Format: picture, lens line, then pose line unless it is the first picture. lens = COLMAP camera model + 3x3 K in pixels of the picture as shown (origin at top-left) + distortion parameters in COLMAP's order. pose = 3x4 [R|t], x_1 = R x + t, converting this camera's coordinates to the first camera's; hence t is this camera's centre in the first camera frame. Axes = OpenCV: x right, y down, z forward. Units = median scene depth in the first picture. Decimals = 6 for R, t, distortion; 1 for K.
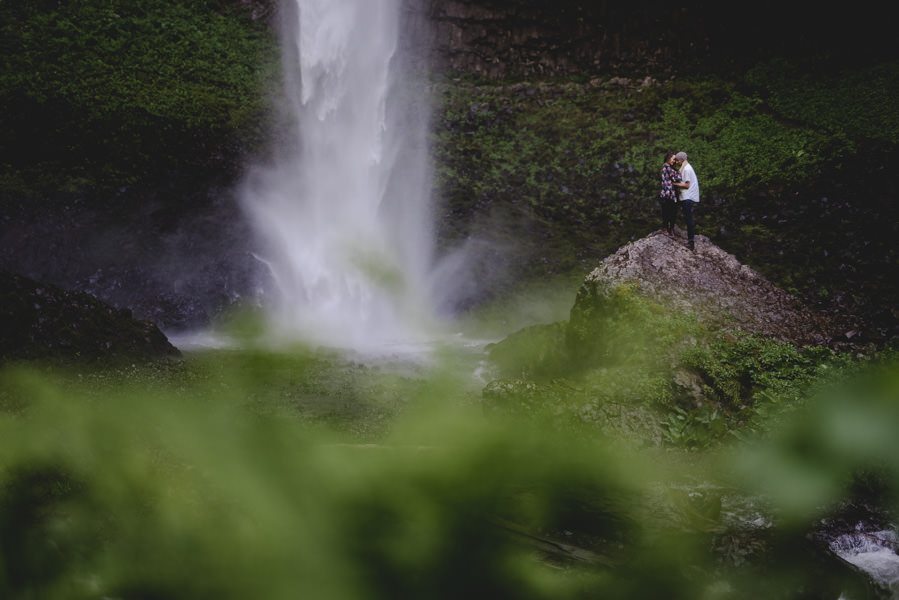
lens RADIAL K [[1283.6, 0, 449.5], [0, 1283.6, 300.0], [0, 0, 1]] dist [0.027075, -0.025799]
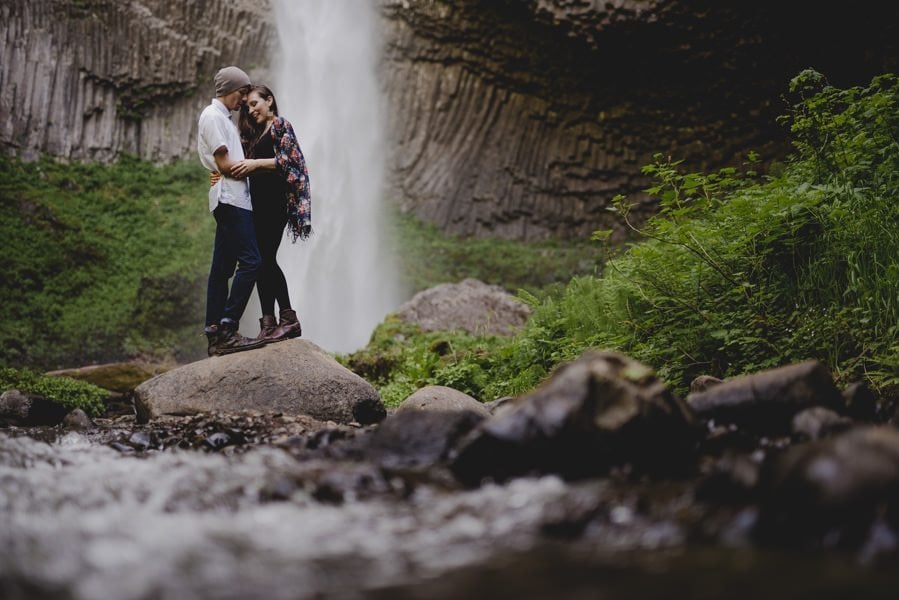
lens RADIAL K [[1312.7, 0, 431.0], [0, 1312.7, 303.0], [0, 0, 1]] dist [0.018350, -0.019719]
pose [[0.952632, -0.085202, -0.291946, 0.264081], [0.031505, 0.982437, -0.183917, 0.106590], [0.302489, 0.166008, 0.938585, -0.136702]]
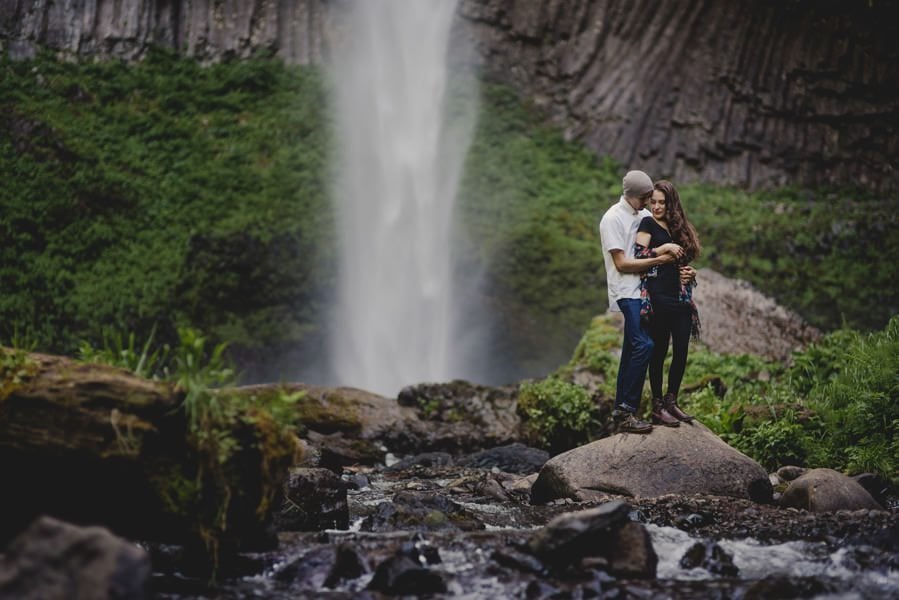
lens RADIAL K [[2122.2, 0, 449.5], [0, 2122.2, 300.0], [0, 0, 1]] dist [-0.015635, -0.093822]
pose [[0.937877, -0.056958, -0.342261, 0.268949], [0.000605, 0.986701, -0.162545, 0.111012], [0.346967, 0.152240, 0.925439, -0.265872]]
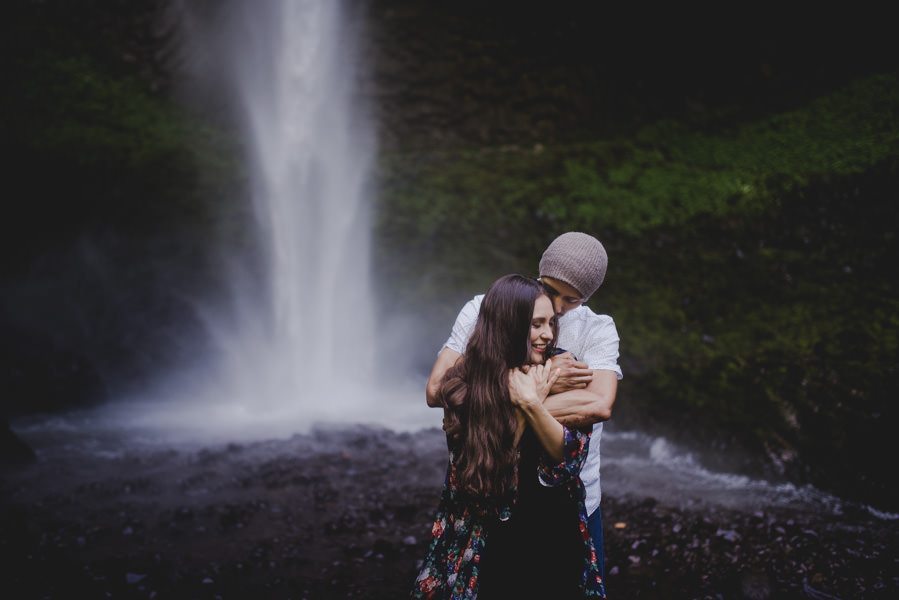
lens RADIAL K [[873.3, 0, 449.5], [0, 873.3, 300.0], [0, 0, 1]] dist [0.006917, 0.003680]
pose [[0.982570, -0.030172, 0.183429, -0.065985], [0.044452, 0.996249, -0.074240, 0.008586], [-0.180501, 0.081099, 0.980226, 0.365086]]
